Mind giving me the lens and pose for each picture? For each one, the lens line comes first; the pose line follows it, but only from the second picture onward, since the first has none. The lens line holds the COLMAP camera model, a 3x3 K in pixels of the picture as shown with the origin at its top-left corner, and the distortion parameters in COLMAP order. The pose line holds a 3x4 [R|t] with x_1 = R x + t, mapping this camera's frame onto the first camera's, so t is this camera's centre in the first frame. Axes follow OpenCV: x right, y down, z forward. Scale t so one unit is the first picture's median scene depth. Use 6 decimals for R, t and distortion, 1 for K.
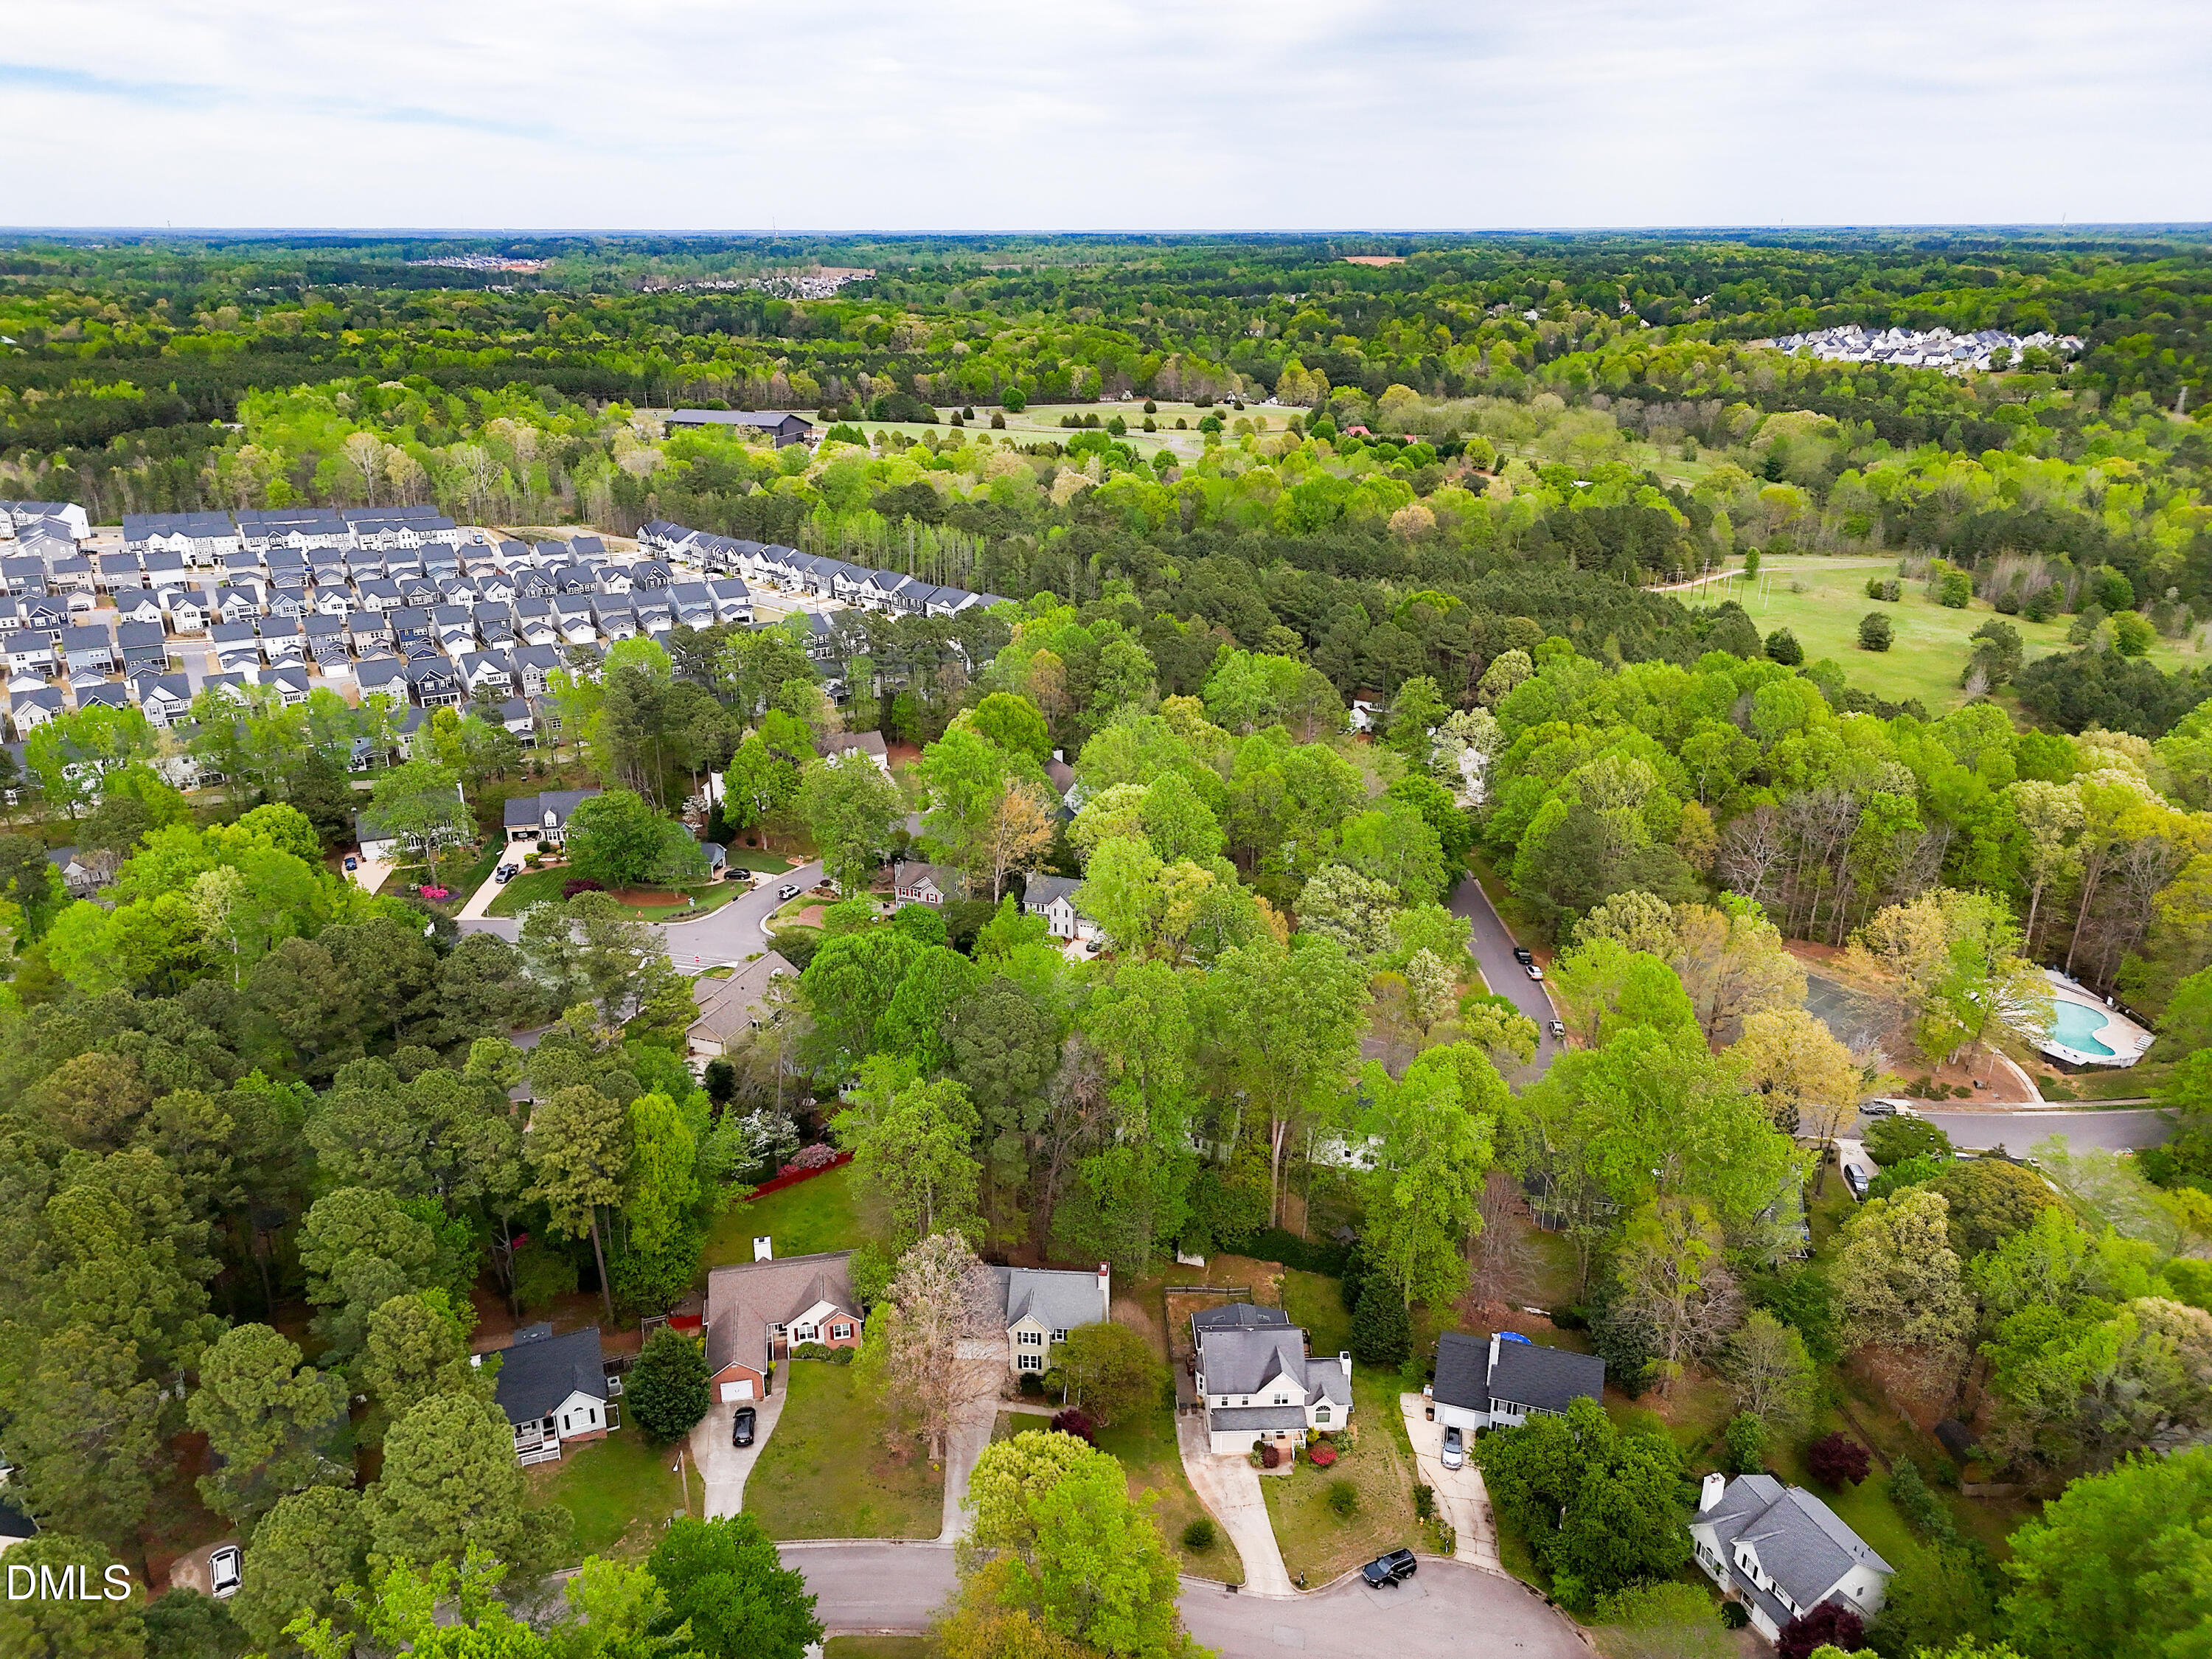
lens RADIAL K [[1544.3, 0, 1107.7], [0, 1544.3, 814.0], [0, 0, 1]] dist [0.043845, -0.014311]
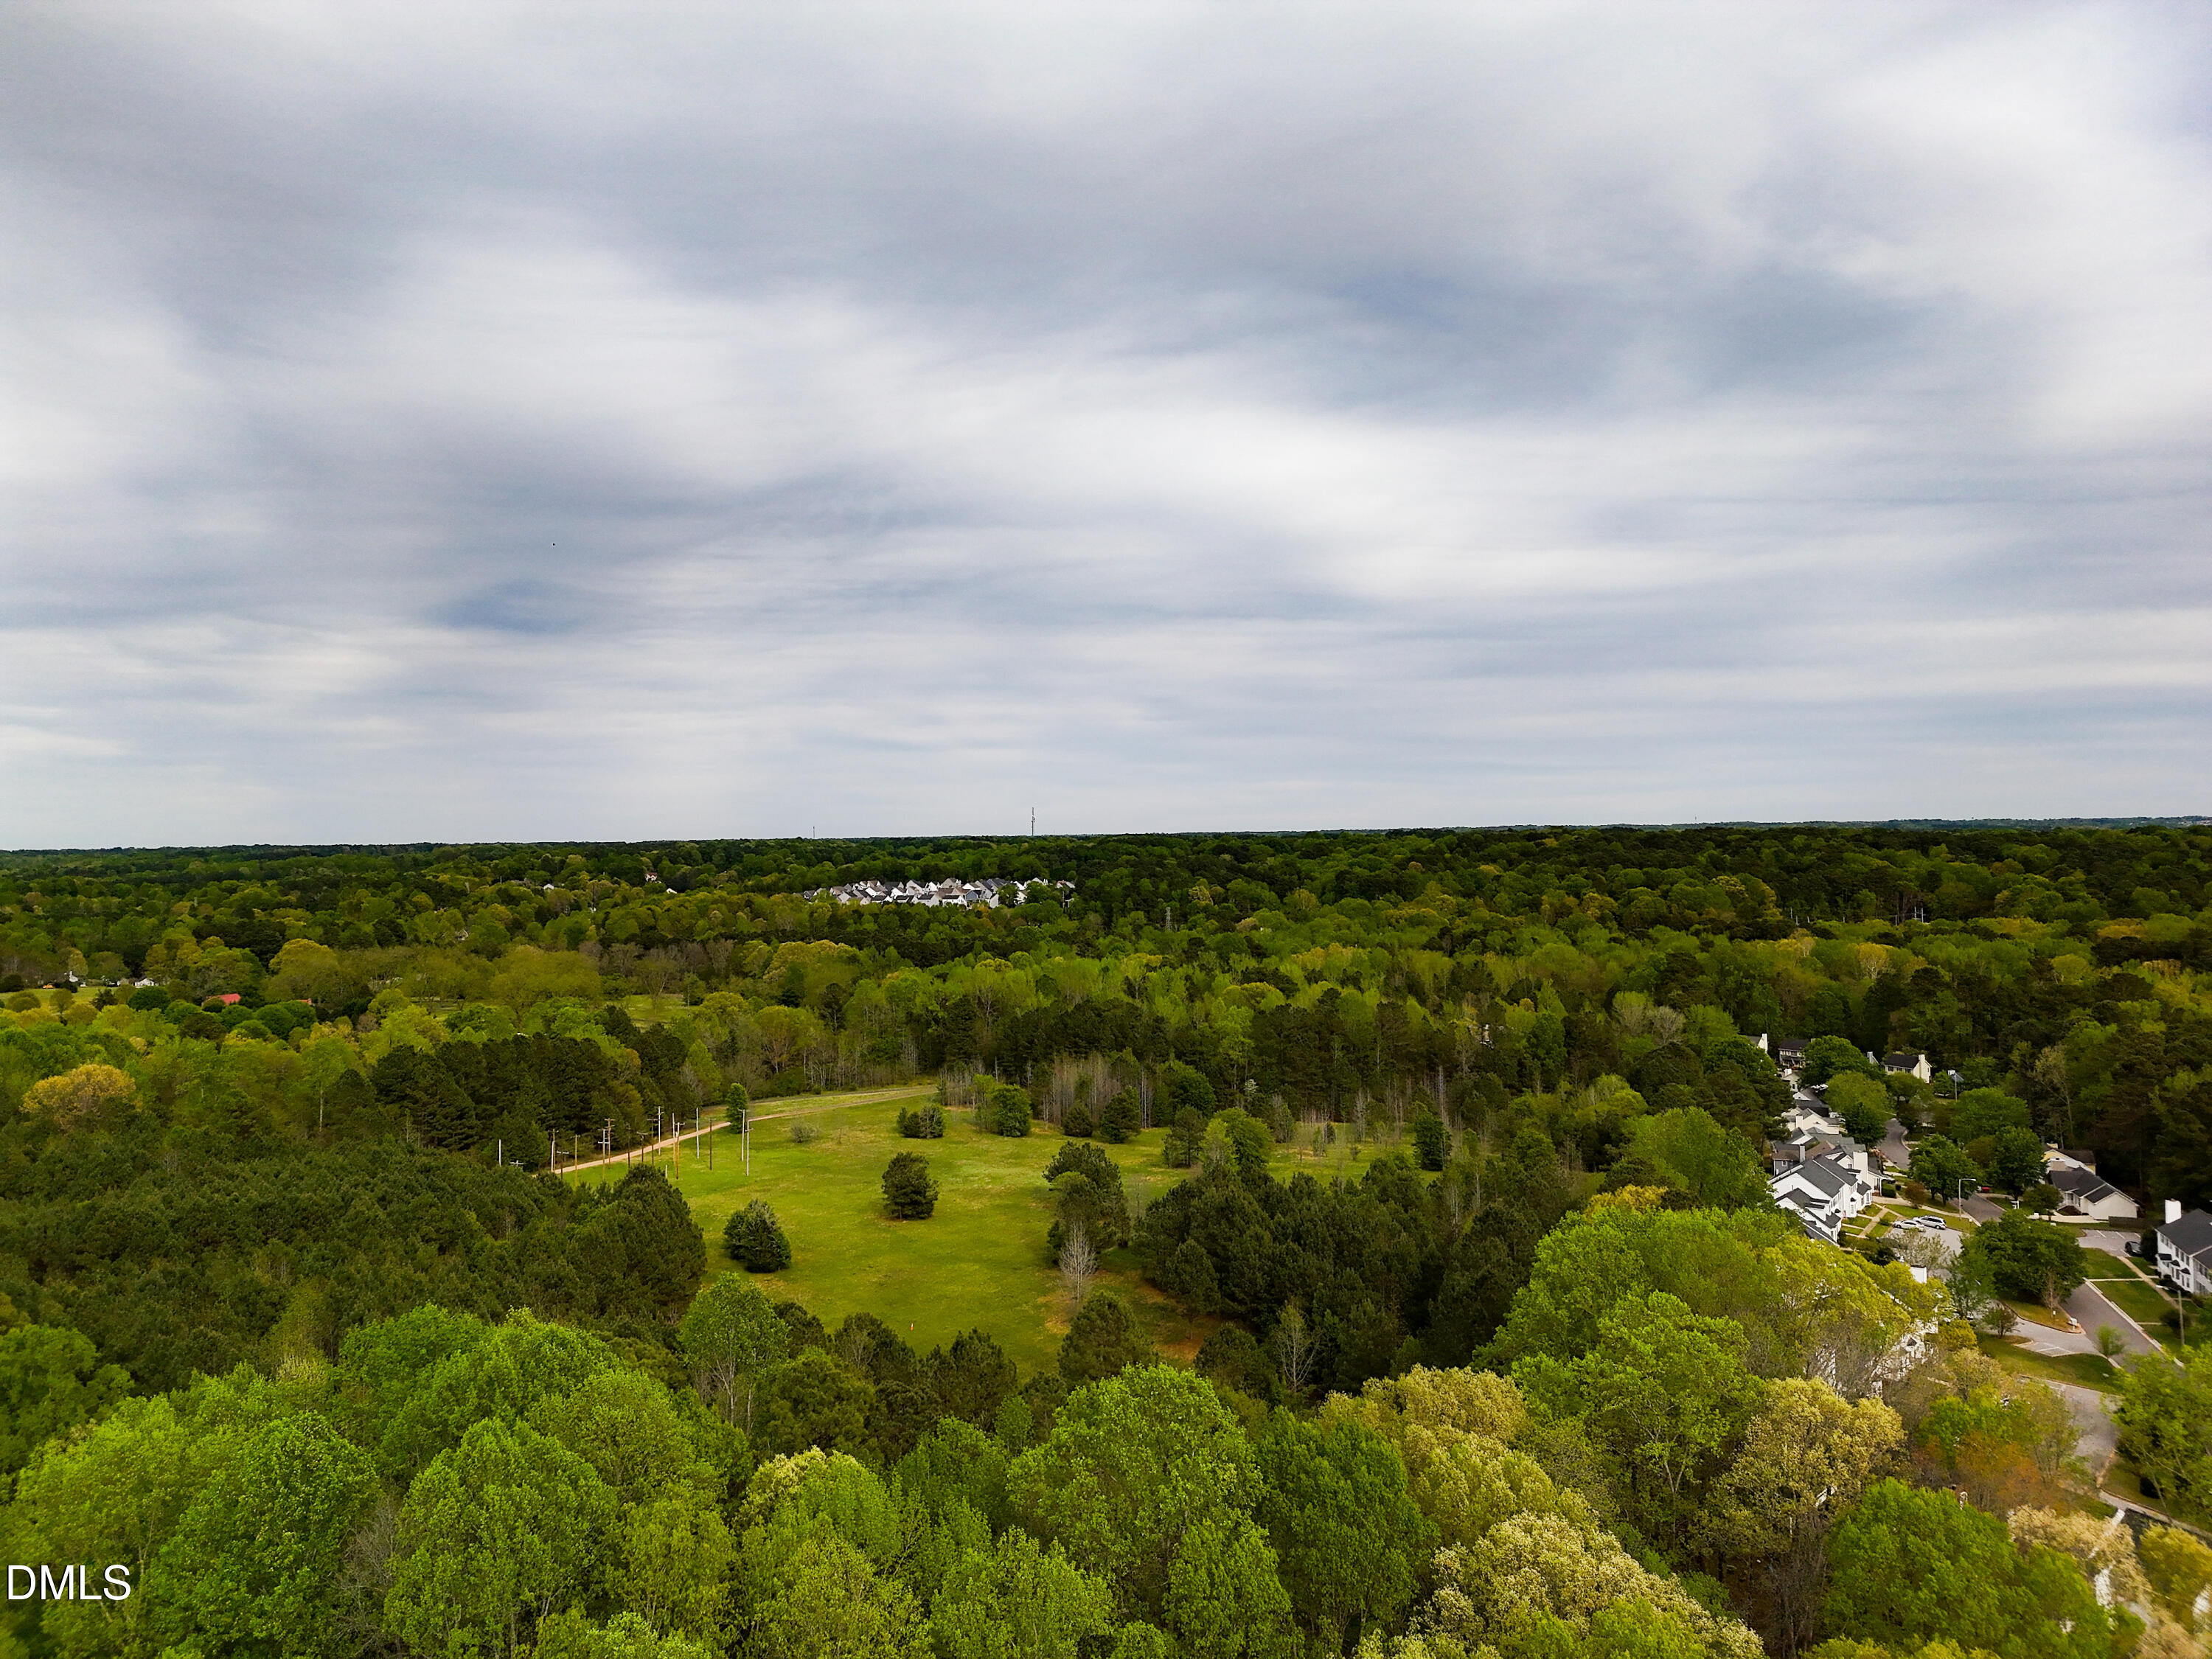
lens RADIAL K [[1544.3, 0, 1104.0], [0, 1544.3, 825.6], [0, 0, 1]] dist [0.043845, -0.014311]
pose [[0.845247, -0.012849, 0.534221, 0.195349], [0.207326, 0.929287, -0.305681, -0.039367], [-0.492517, 0.369134, 0.788141, 0.361410]]
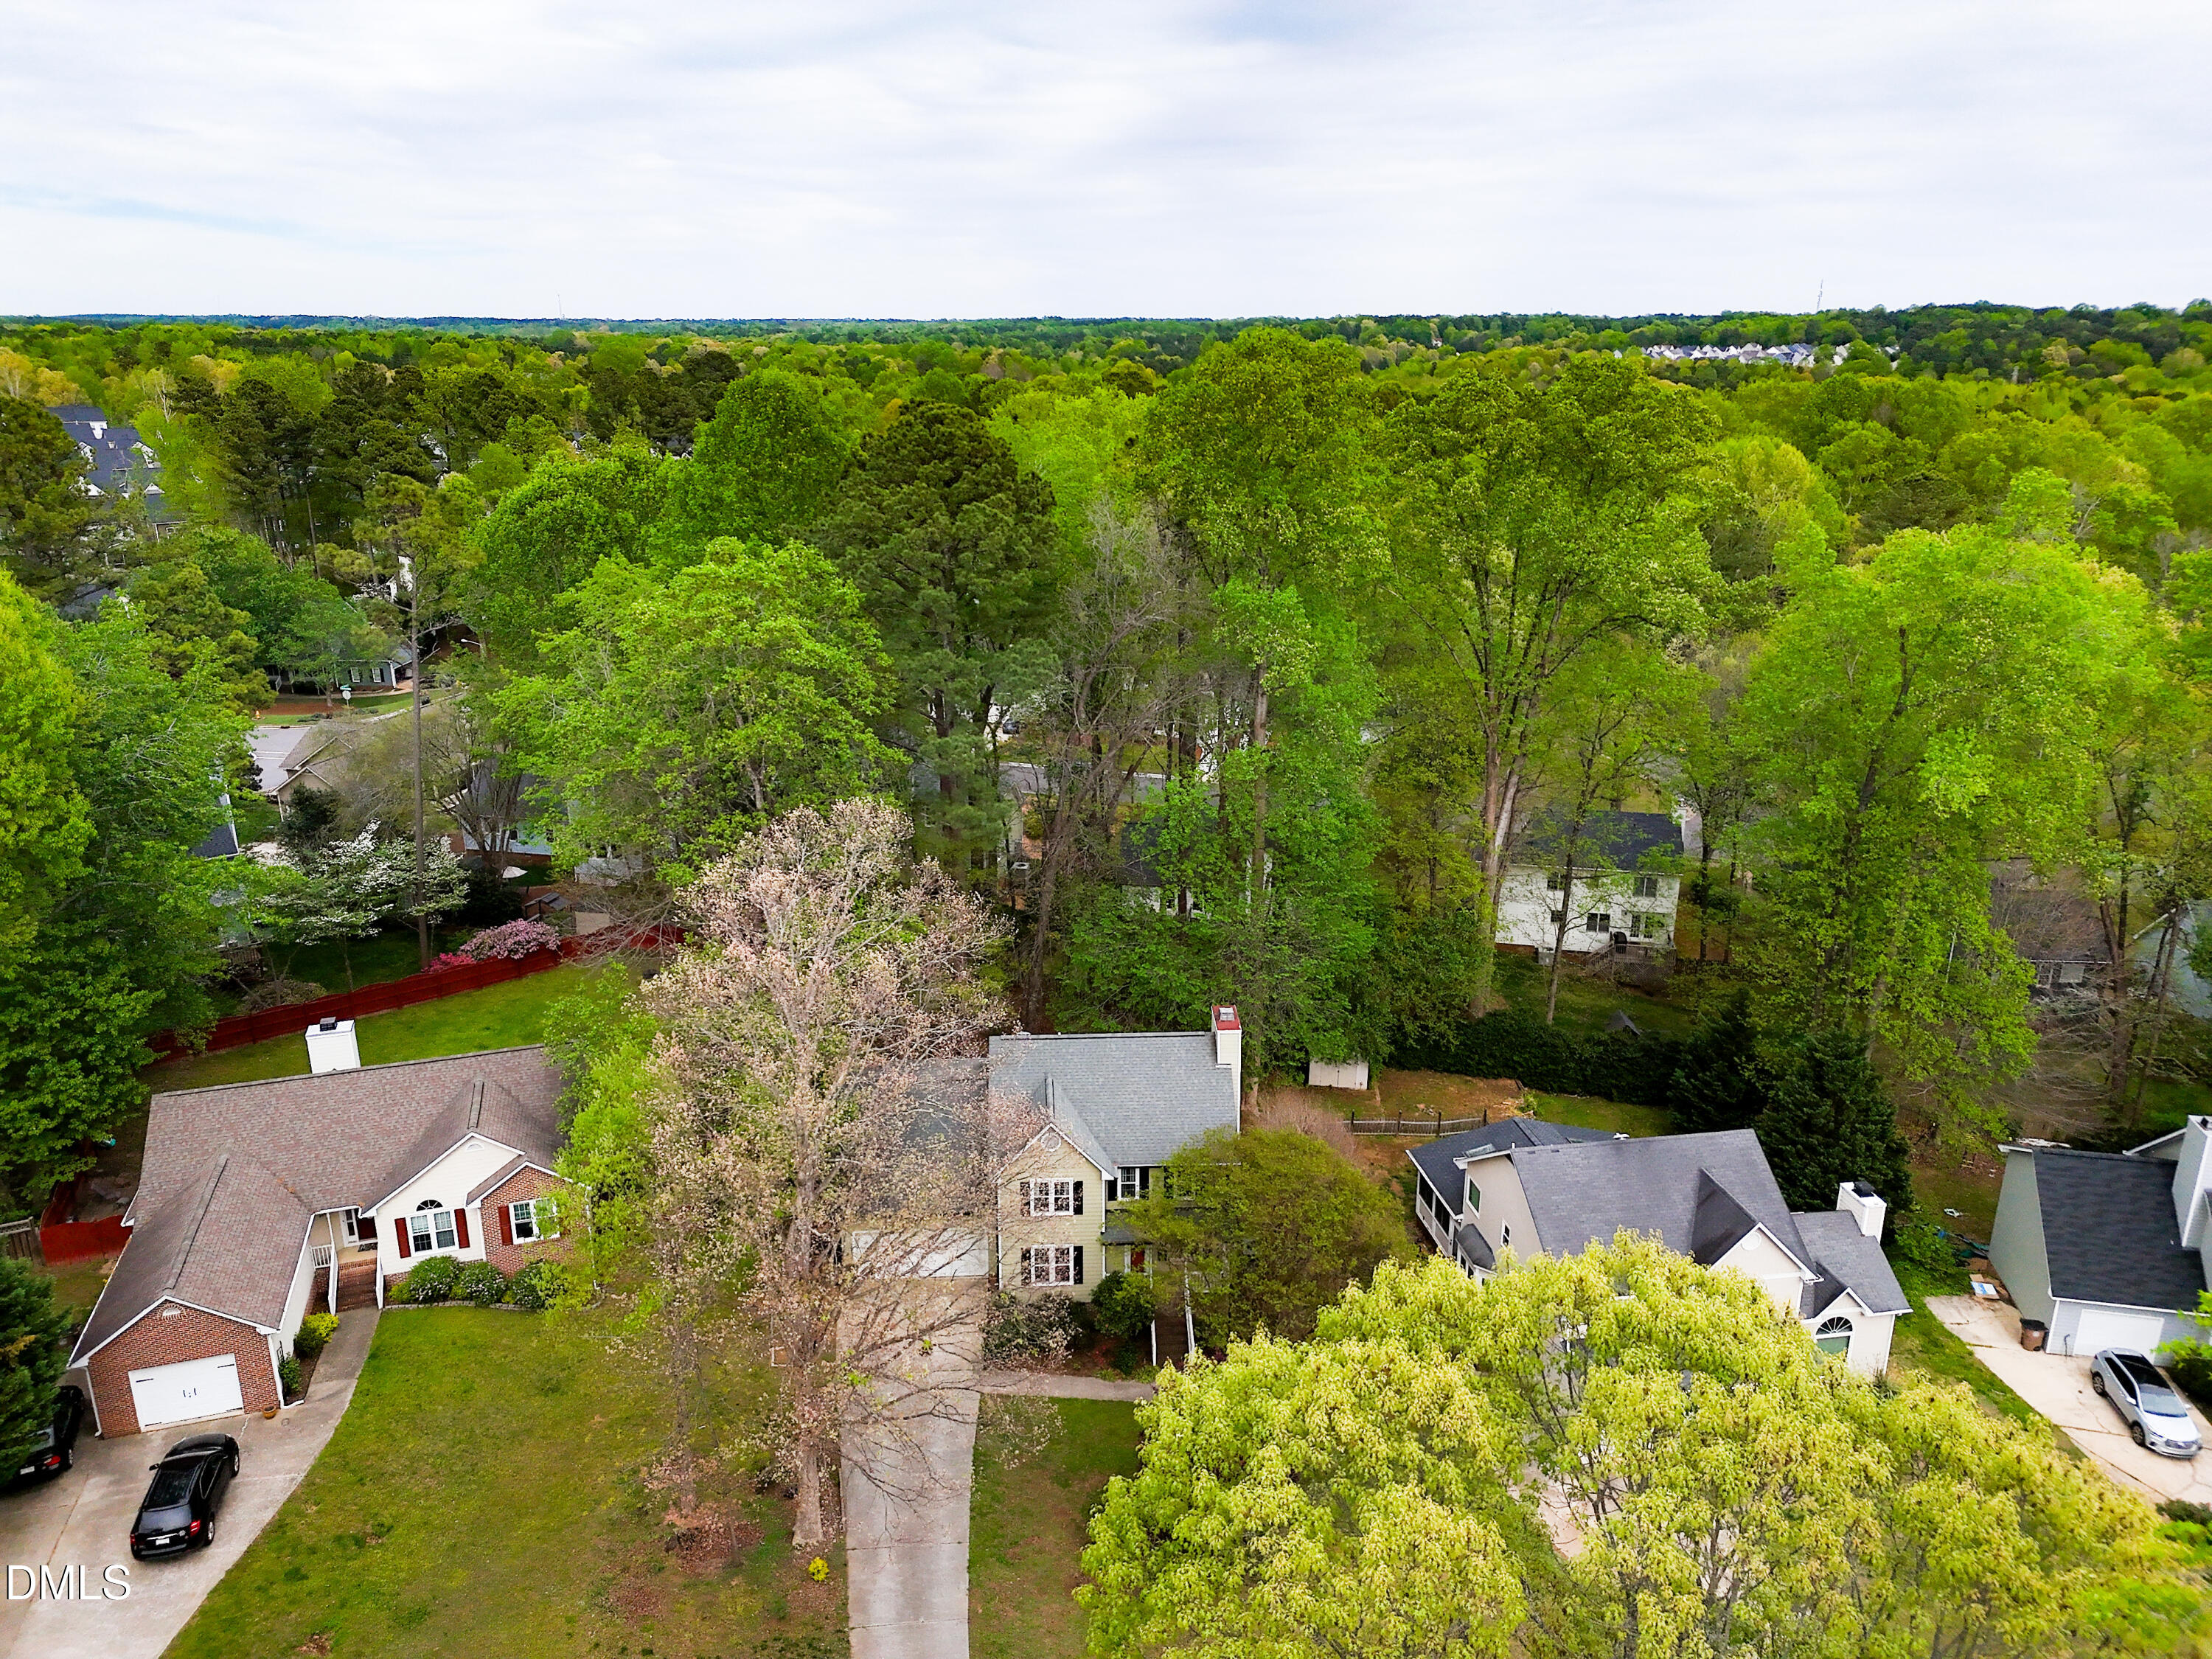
lens RADIAL K [[1544.3, 0, 1100.1], [0, 1544.3, 820.5], [0, 0, 1]] dist [0.043845, -0.014311]
pose [[0.992778, -0.037379, 0.113998, -0.021518], [0.043844, 0.997538, -0.054735, 0.073856], [-0.111672, 0.059338, 0.991972, 0.171698]]
